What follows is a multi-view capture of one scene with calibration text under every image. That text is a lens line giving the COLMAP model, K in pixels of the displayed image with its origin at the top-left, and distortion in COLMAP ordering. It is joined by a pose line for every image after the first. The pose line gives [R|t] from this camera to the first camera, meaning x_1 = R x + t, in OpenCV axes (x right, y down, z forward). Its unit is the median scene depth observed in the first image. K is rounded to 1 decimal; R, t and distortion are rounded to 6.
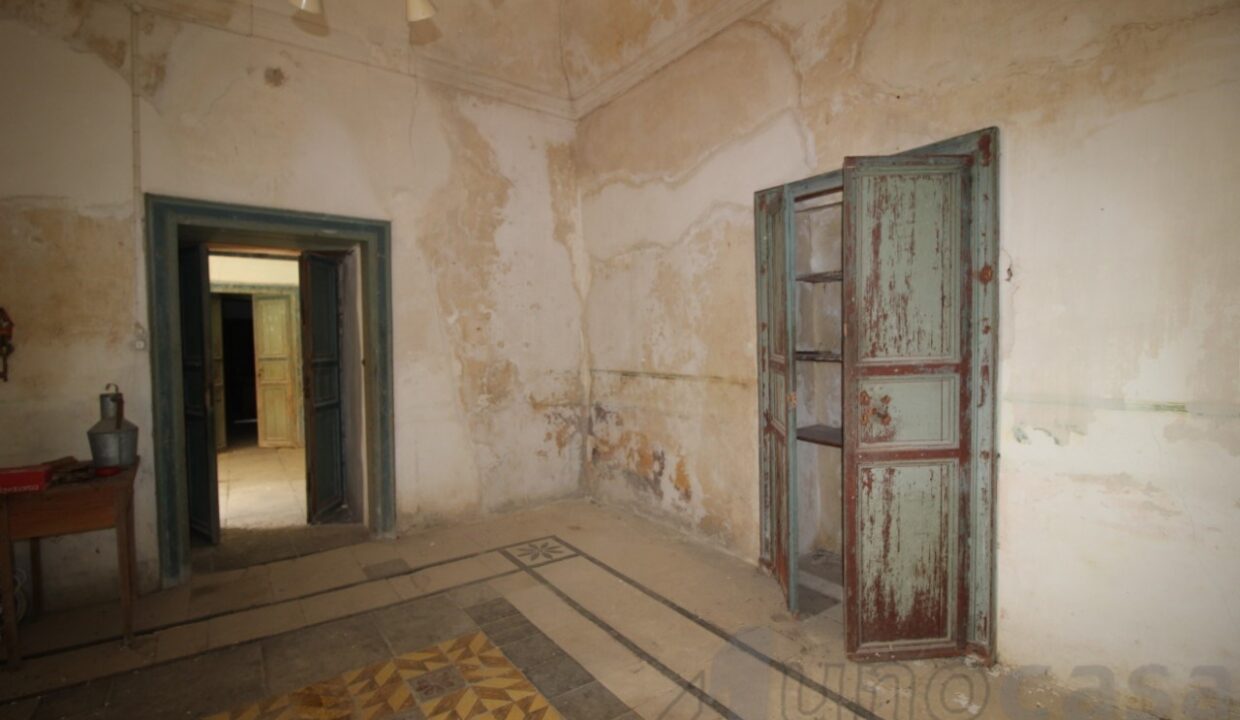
lens RADIAL K [[576.1, 0, 620.8], [0, 576.1, 357.4], [0, 0, 1]] dist [-0.003203, -0.012544]
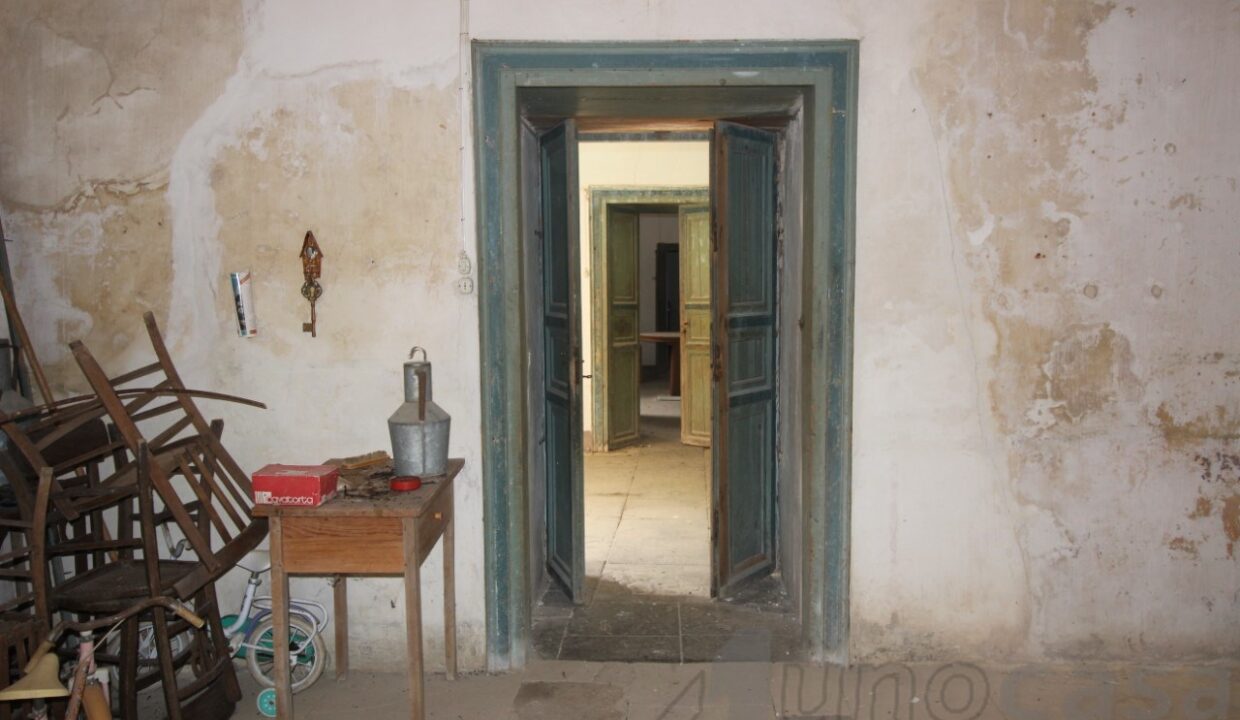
lens RADIAL K [[981.4, 0, 620.7], [0, 981.4, 355.5], [0, 0, 1]] dist [0.011192, 0.000189]
pose [[0.787793, 0.053529, -0.613610, -0.025700], [-0.022108, 0.998032, 0.058680, -0.009339], [0.615543, -0.032662, 0.787426, 0.181602]]
